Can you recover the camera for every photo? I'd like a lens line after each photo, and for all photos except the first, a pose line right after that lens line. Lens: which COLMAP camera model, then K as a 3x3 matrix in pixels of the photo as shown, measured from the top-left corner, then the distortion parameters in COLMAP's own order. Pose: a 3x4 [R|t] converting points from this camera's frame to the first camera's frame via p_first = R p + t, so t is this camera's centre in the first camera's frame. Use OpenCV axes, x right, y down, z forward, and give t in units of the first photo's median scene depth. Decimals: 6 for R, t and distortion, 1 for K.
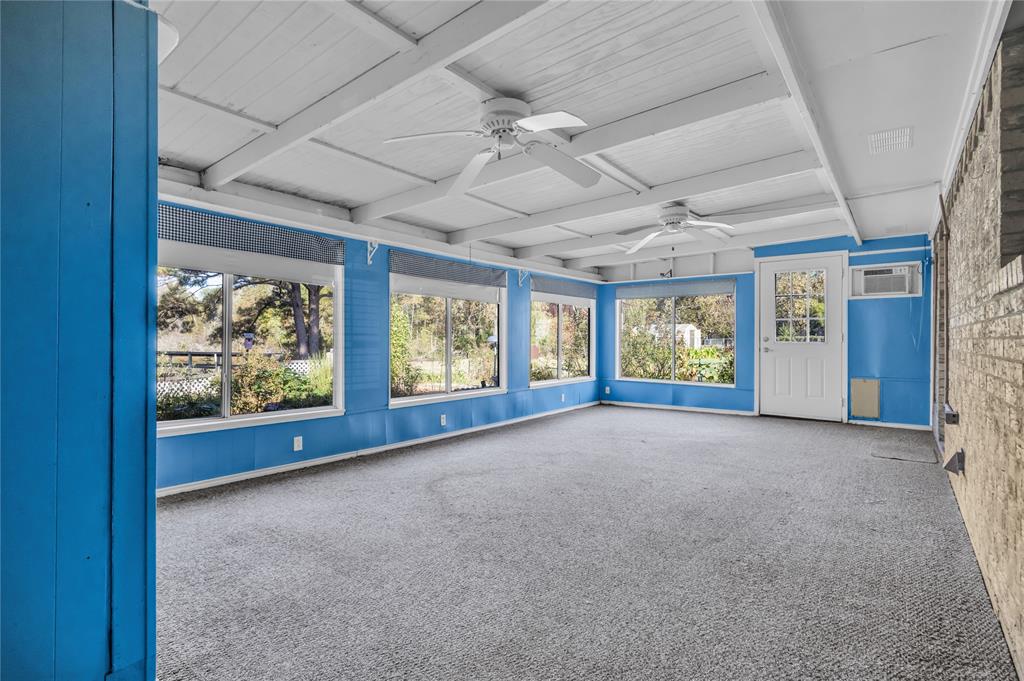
lens RADIAL K [[474.2, 0, 510.3], [0, 474.2, 330.2], [0, 0, 1]] dist [-0.001998, -0.000862]
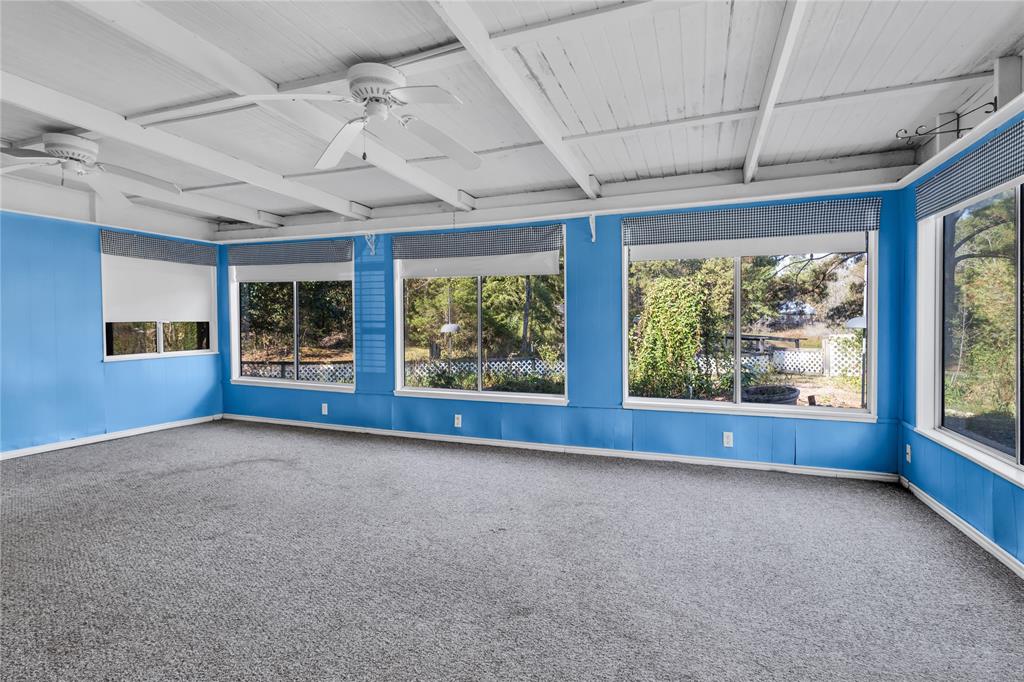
lens RADIAL K [[489.3, 0, 509.2], [0, 489.3, 328.8], [0, 0, 1]] dist [0.004979, 0.000310]
pose [[0.312958, 0.011039, -0.949703, 0.733712], [0.025061, 0.999488, 0.019877, 0.009209], [0.949436, -0.030022, 0.312522, 0.827879]]
